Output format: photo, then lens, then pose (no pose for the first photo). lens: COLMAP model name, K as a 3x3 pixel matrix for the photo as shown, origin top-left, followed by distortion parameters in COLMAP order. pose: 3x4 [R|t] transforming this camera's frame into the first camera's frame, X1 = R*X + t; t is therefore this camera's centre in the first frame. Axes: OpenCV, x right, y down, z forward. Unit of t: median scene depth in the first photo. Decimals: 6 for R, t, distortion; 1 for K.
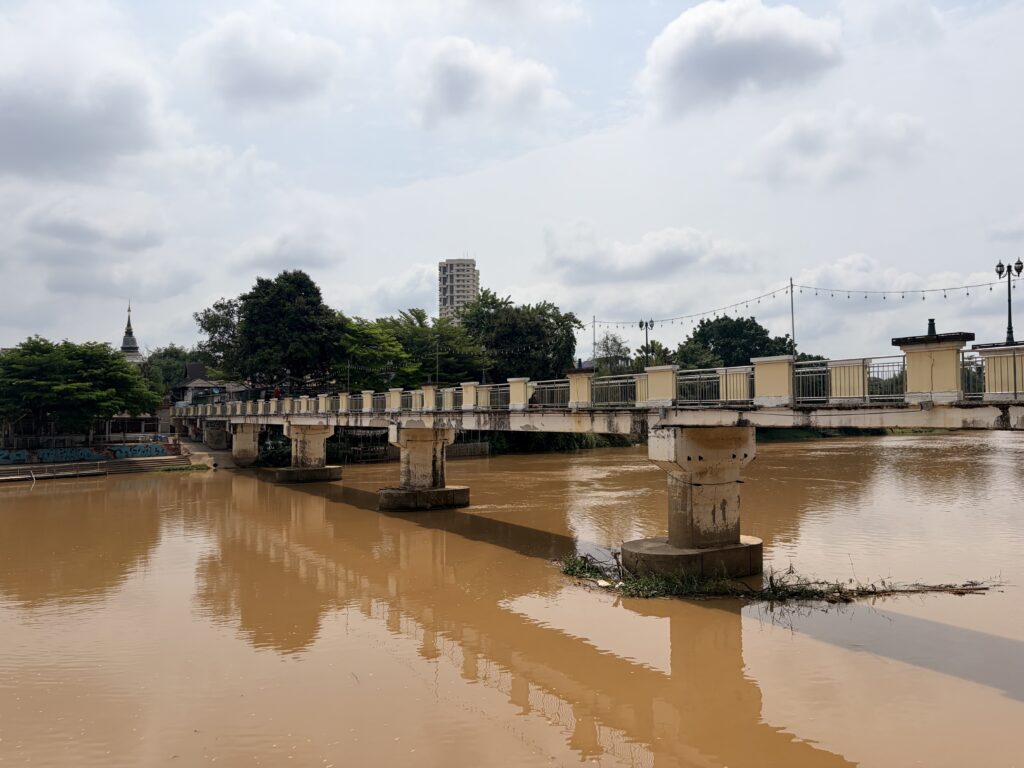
lens RADIAL K [[782.4, 0, 512.6], [0, 782.4, 386.3], [0, 0, 1]] dist [0.006668, 0.001808]
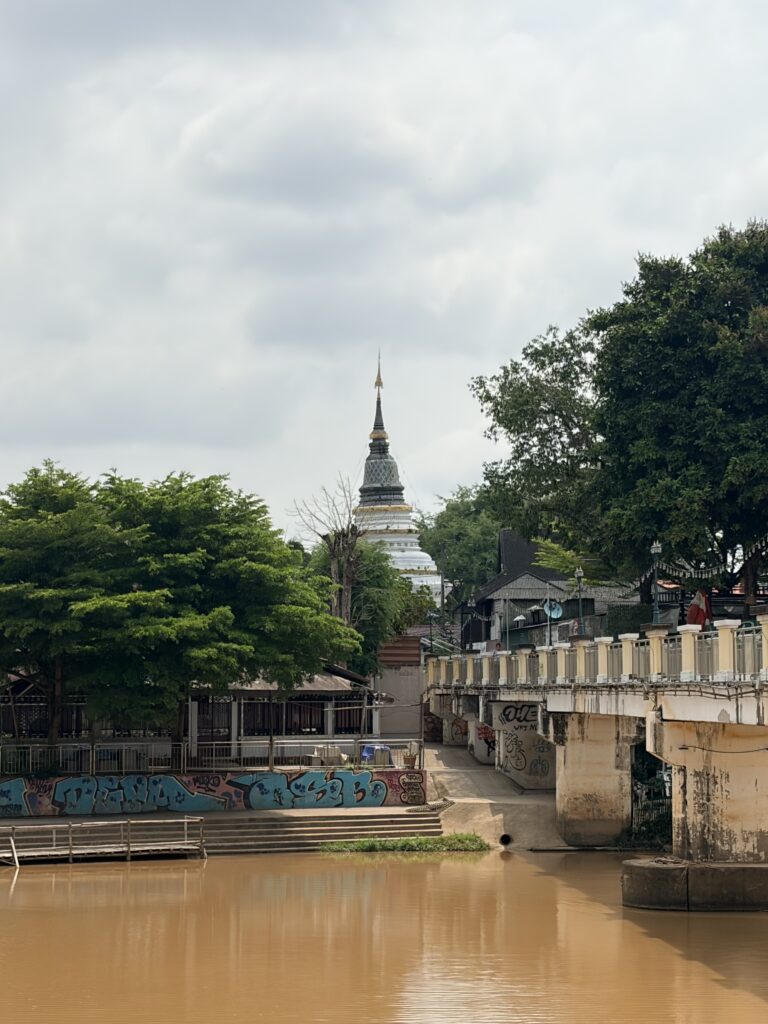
lens RADIAL K [[2439.4, 0, 383.8], [0, 2439.4, 510.2], [0, 0, 1]] dist [0.170302, 0.000000]
pose [[0.869622, -0.029226, -0.492852, 0.081187], [0.012517, 0.999231, -0.037170, 0.001118], [0.493559, 0.026155, 0.869319, 0.085237]]
